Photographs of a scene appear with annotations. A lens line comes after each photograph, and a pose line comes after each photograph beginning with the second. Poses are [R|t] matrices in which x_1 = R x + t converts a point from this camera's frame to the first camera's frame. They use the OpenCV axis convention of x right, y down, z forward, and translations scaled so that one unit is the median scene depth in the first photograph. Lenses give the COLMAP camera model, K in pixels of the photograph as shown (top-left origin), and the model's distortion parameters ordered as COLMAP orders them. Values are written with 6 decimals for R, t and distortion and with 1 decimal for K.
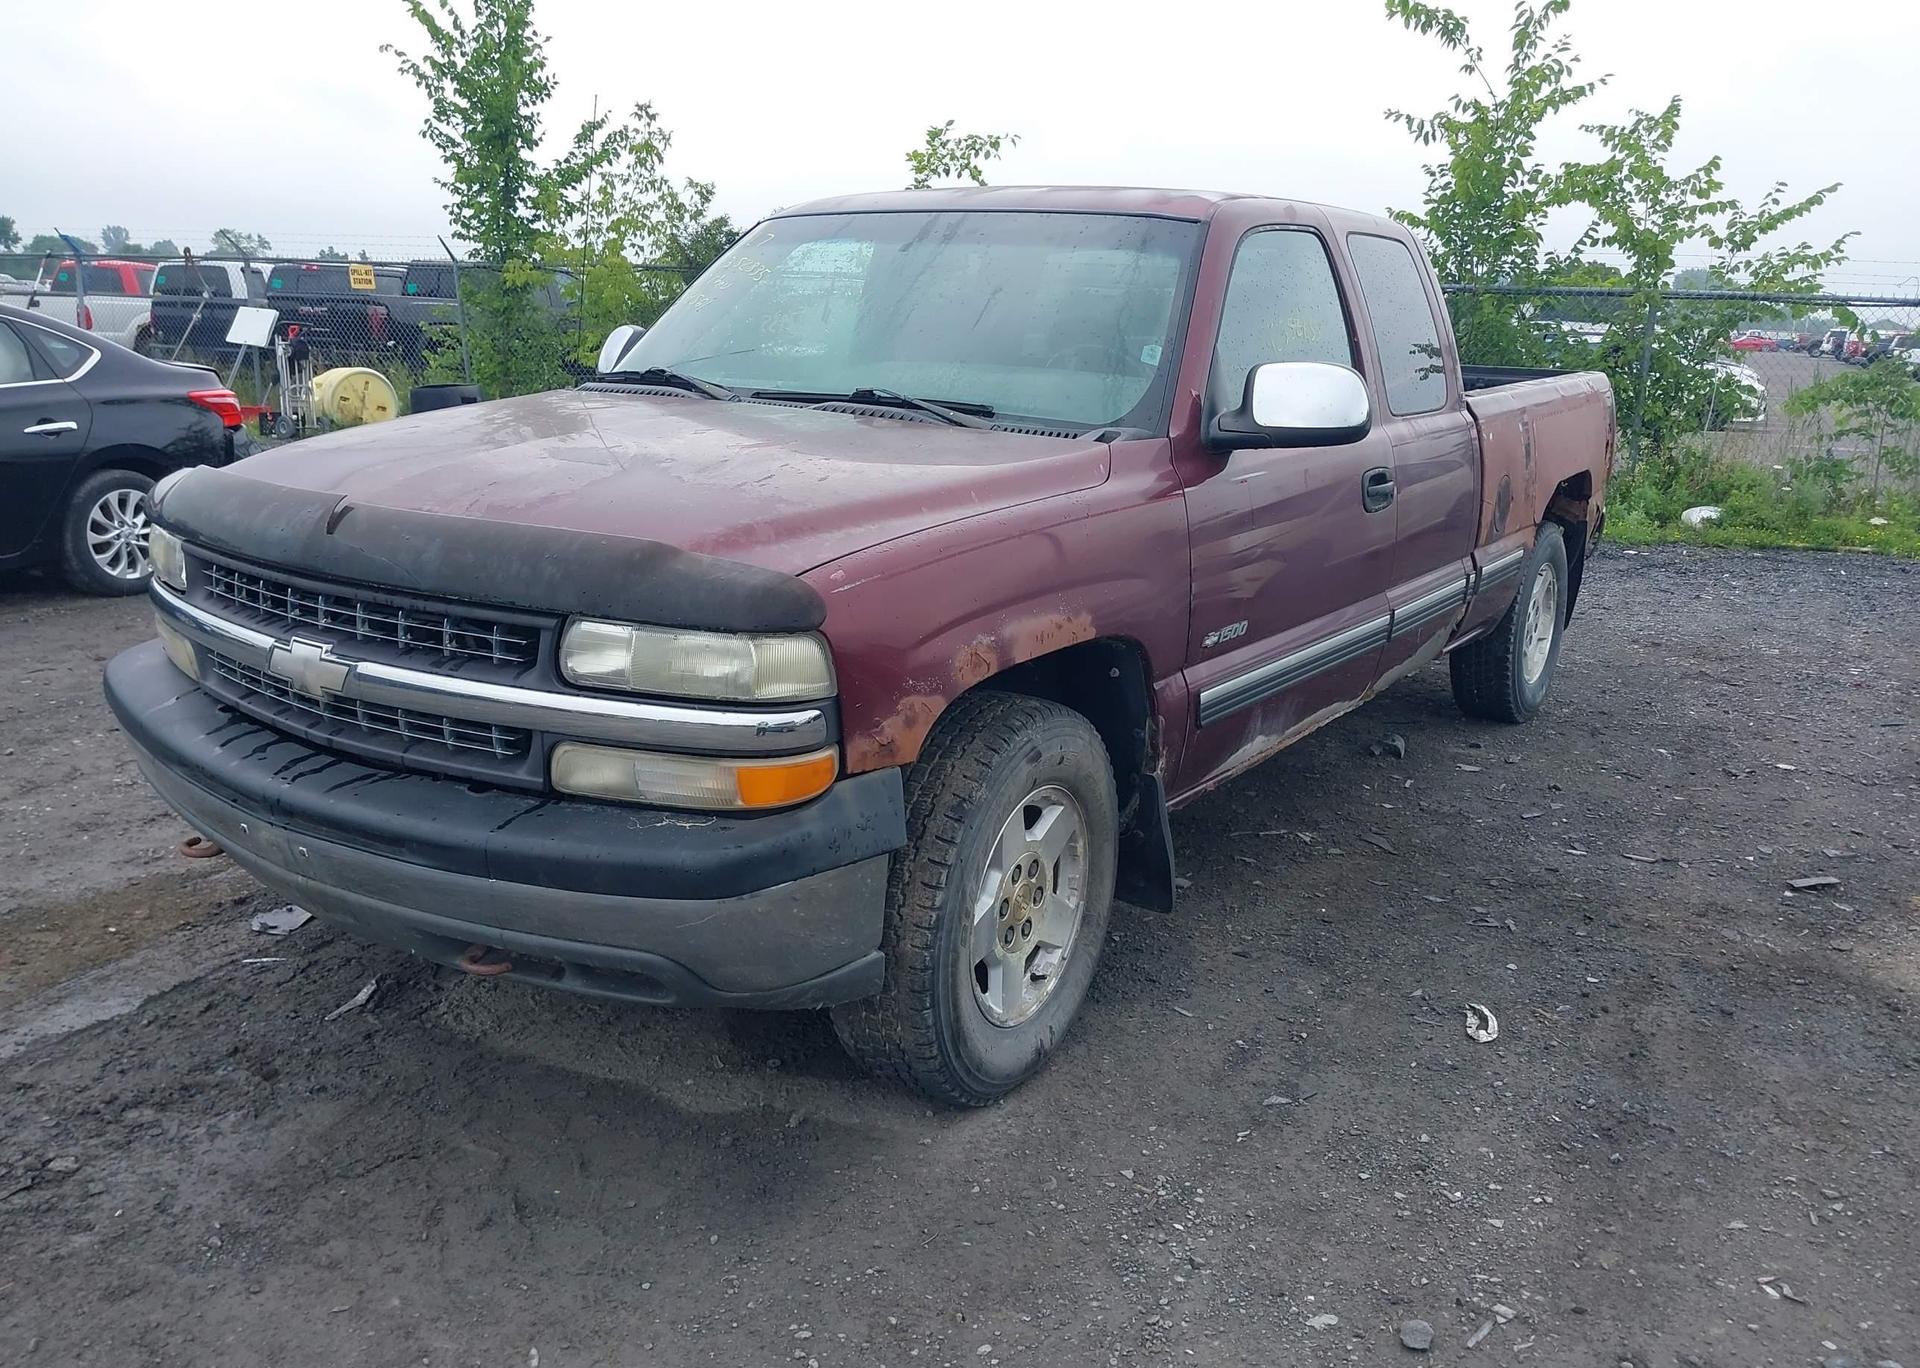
lens RADIAL K [[1554.7, 0, 960.7], [0, 1554.7, 585.6], [0, 0, 1]] dist [0.007006, 0.001685]
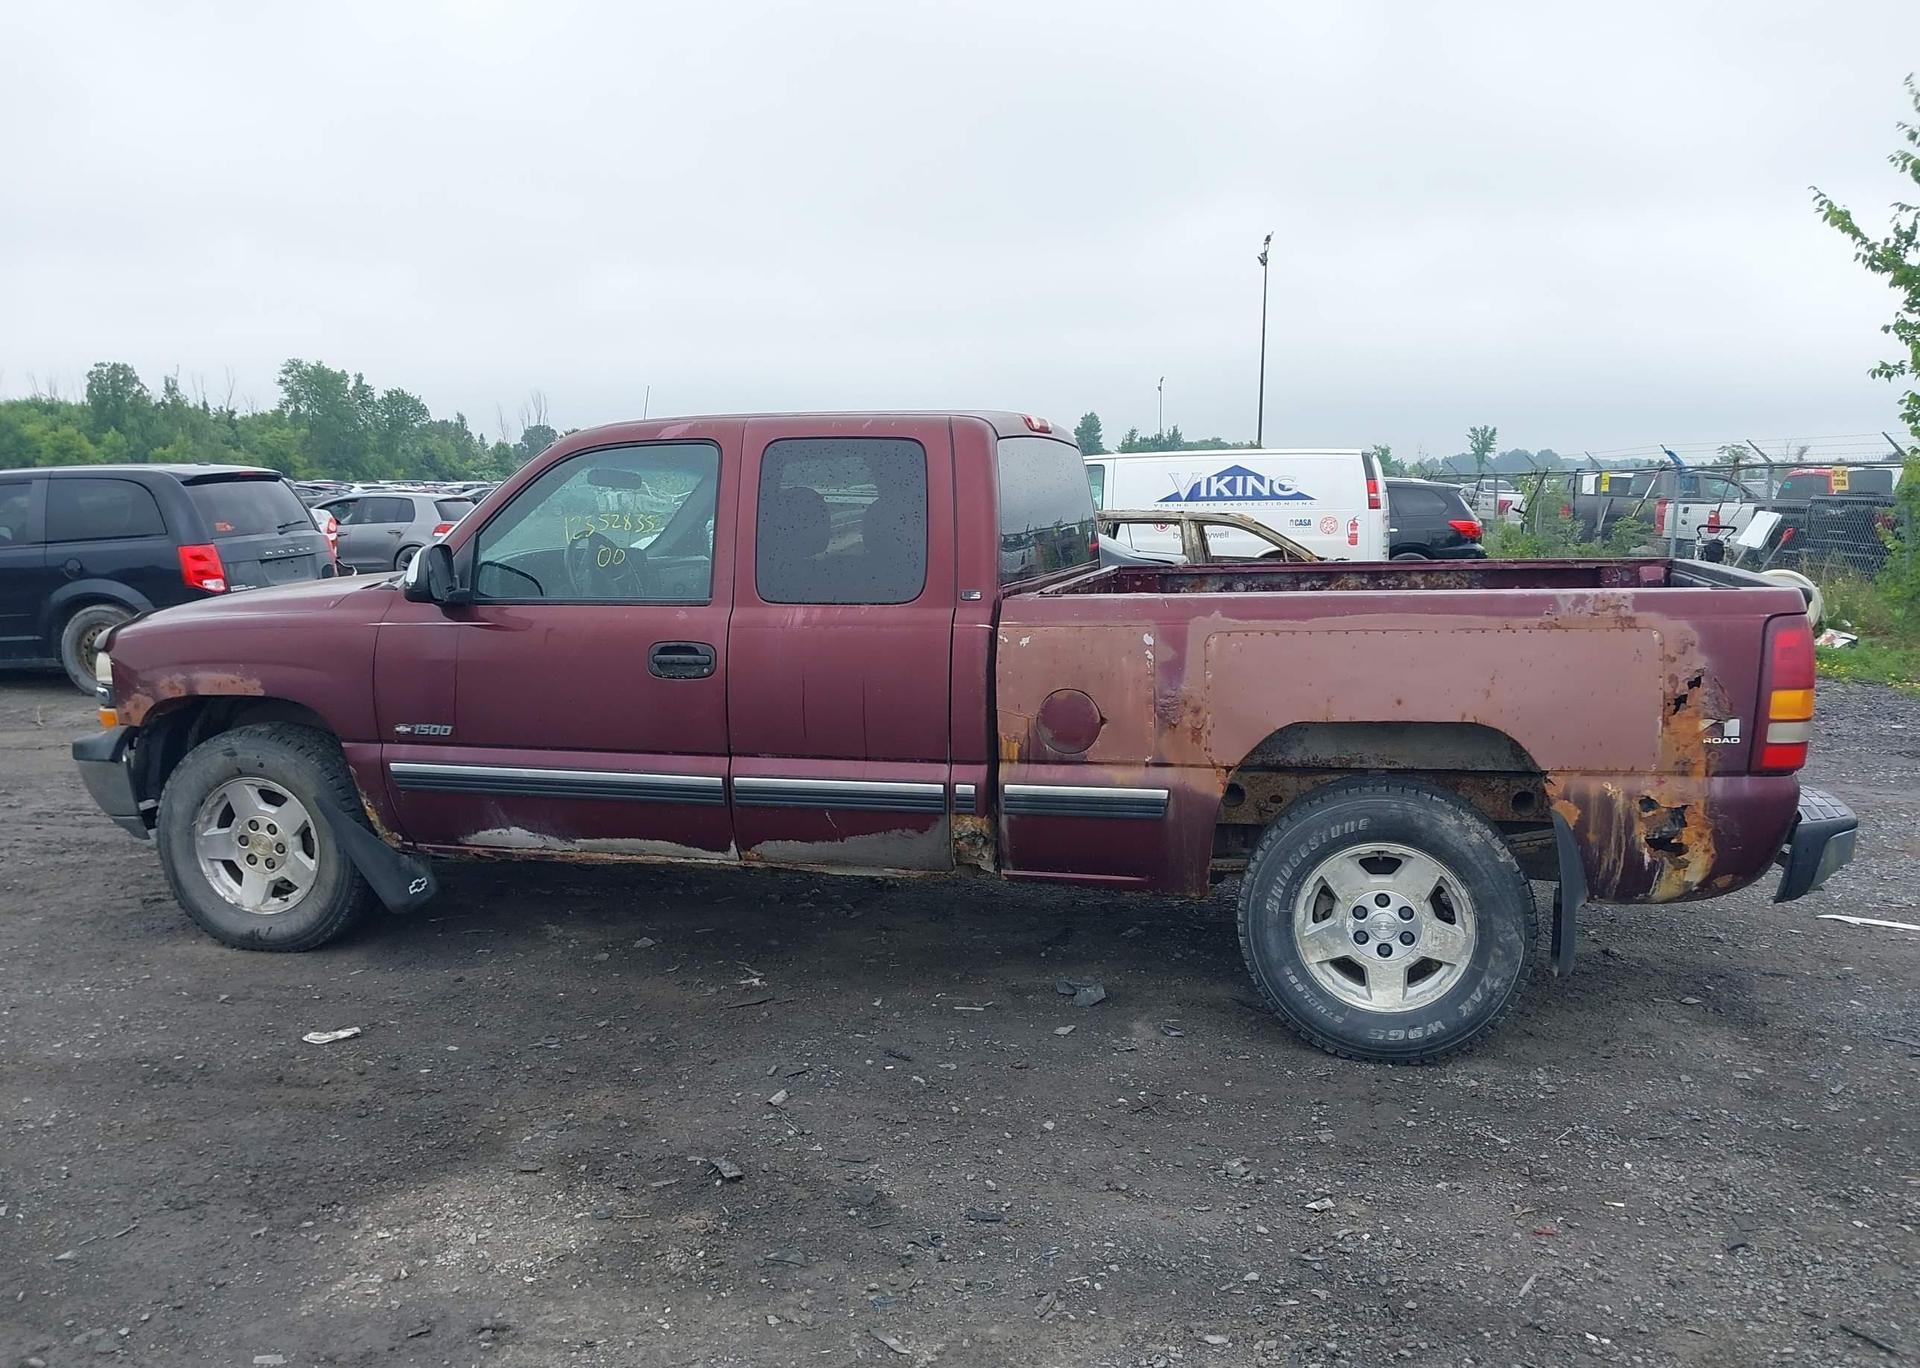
lens RADIAL K [[1516.7, 0, 965.8], [0, 1516.7, 673.9], [0, 0, 1]] dist [0.070193, -0.131227]
pose [[0.322515, 0.085907, -0.942658, 1.868966], [-0.157773, 0.986821, 0.035952, -0.168260], [0.933323, 0.137131, 0.331818, 1.130149]]
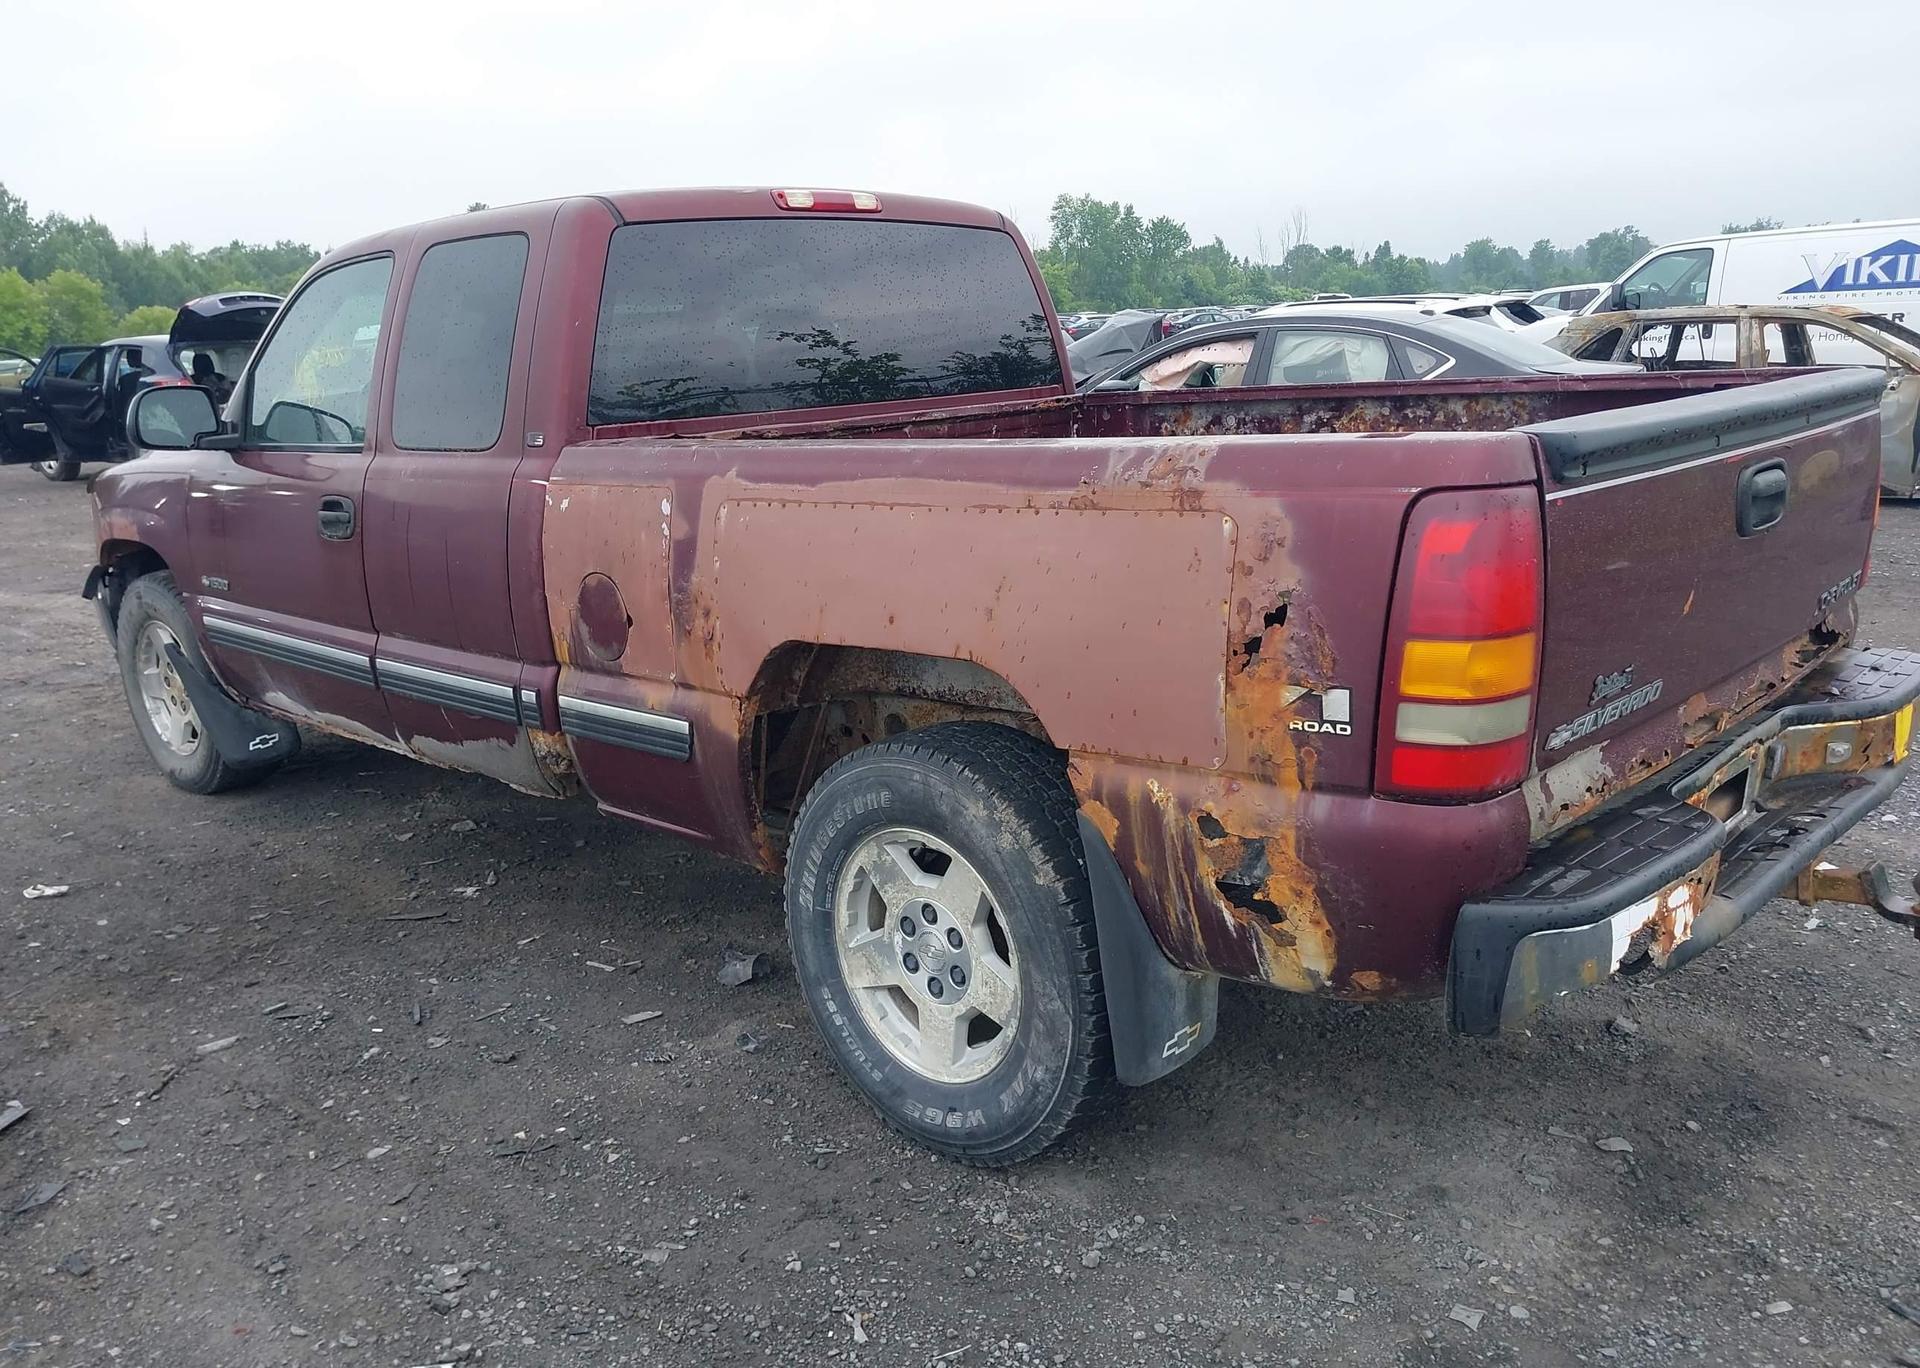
lens RADIAL K [[1505.8, 0, 964.3], [0, 1505.8, 684.8], [0, 0, 1]] dist [0.064361, -0.087622]
pose [[-0.167127, 0.207094, -0.963940, 1.543784], [-0.137868, 0.963176, 0.230834, -0.317593], [0.976248, 0.171475, -0.132421, 2.078367]]
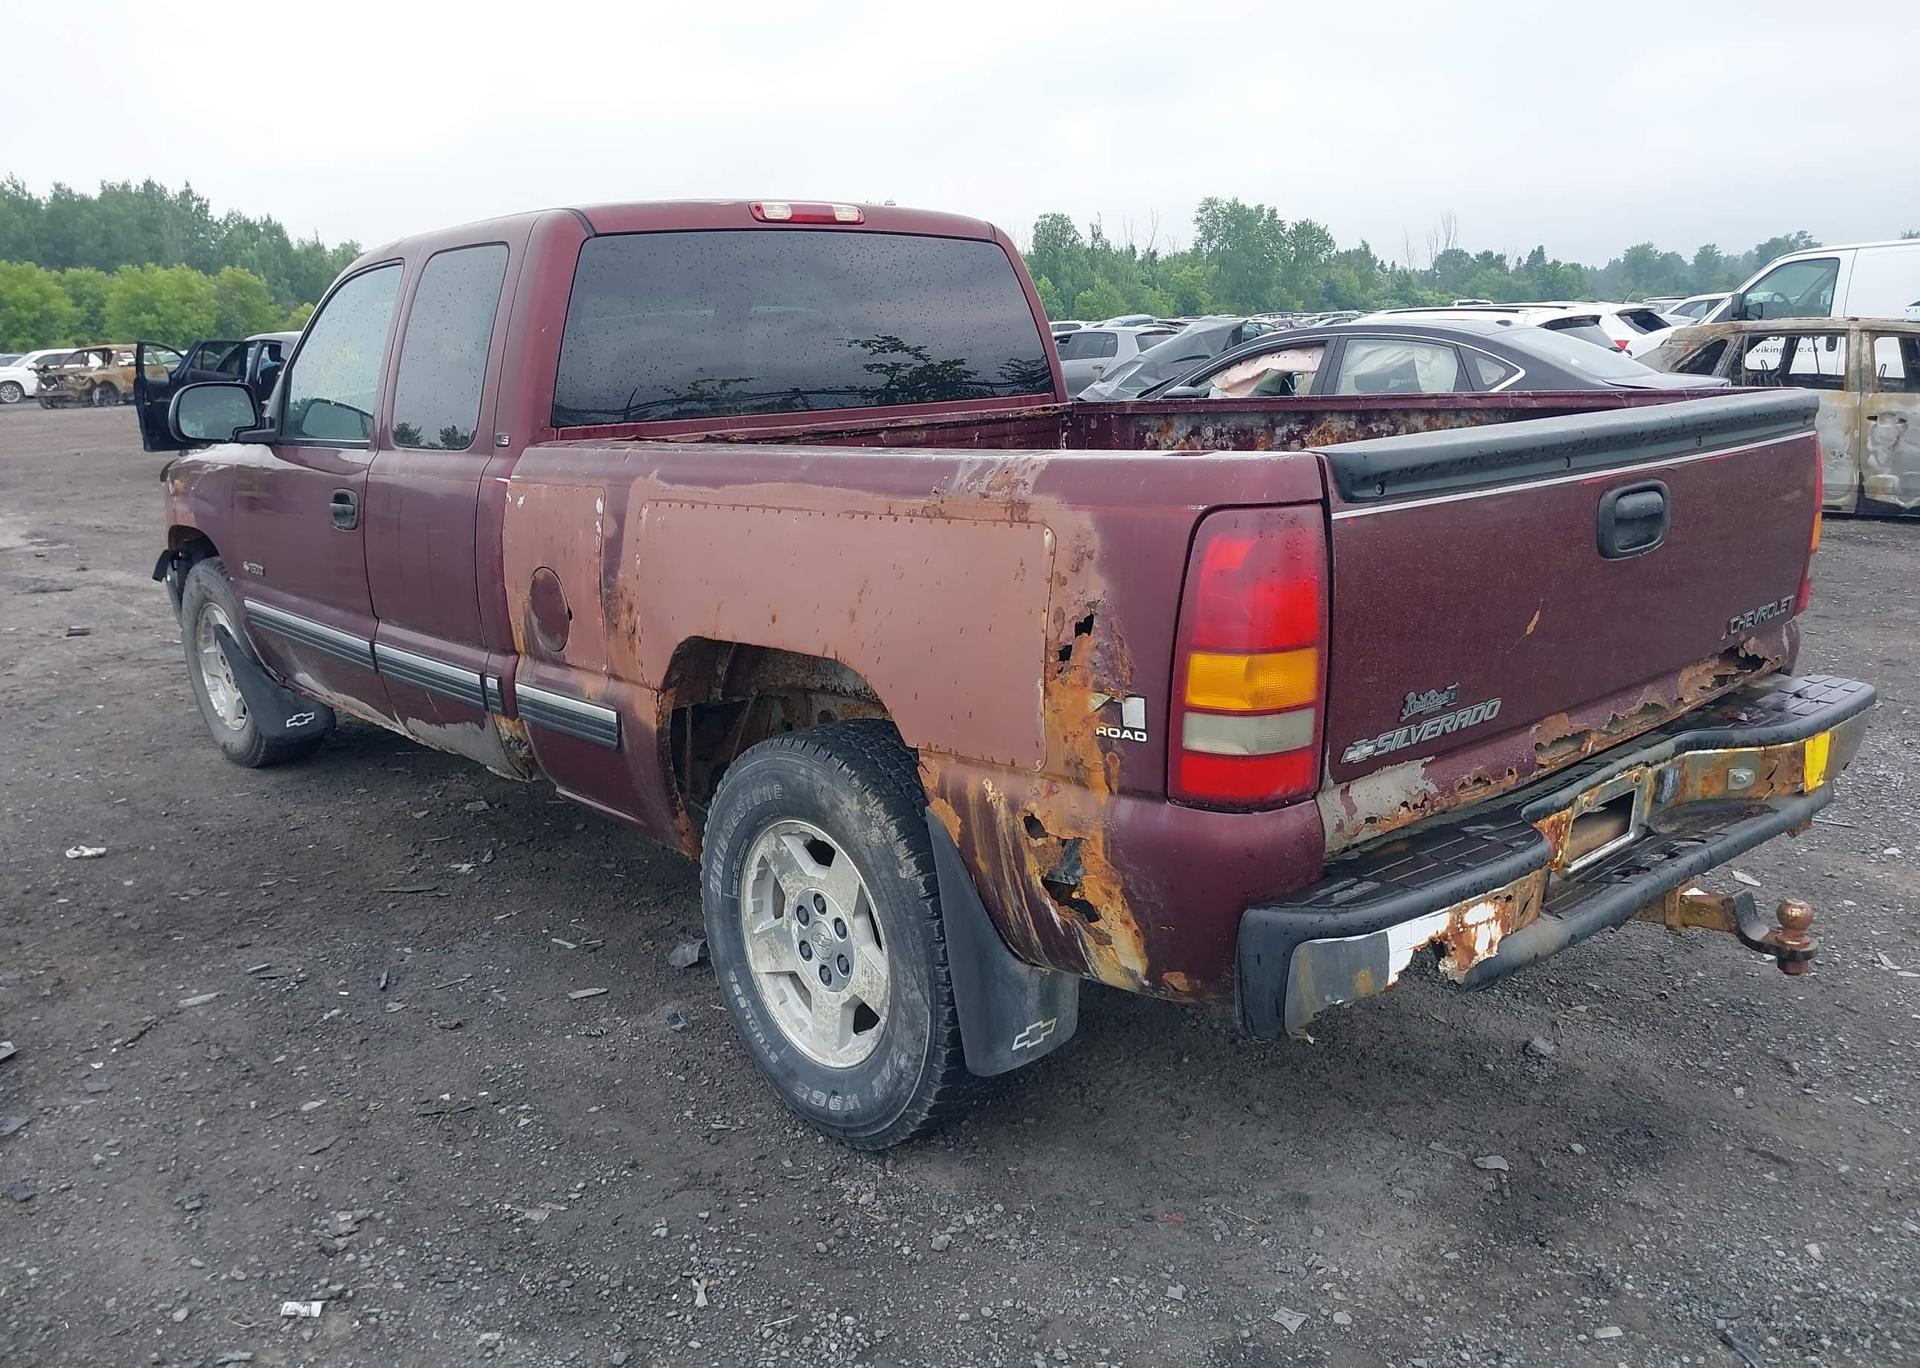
lens RADIAL K [[1505.8, 0, 964.3], [0, 1505.8, 684.8], [0, 0, 1]] dist [0.064361, -0.087622]
pose [[-0.254631, 0.199730, -0.946187, 1.542387], [-0.146731, 0.959130, 0.241949, -0.344290], [0.955841, 0.200443, -0.214918, 2.220610]]
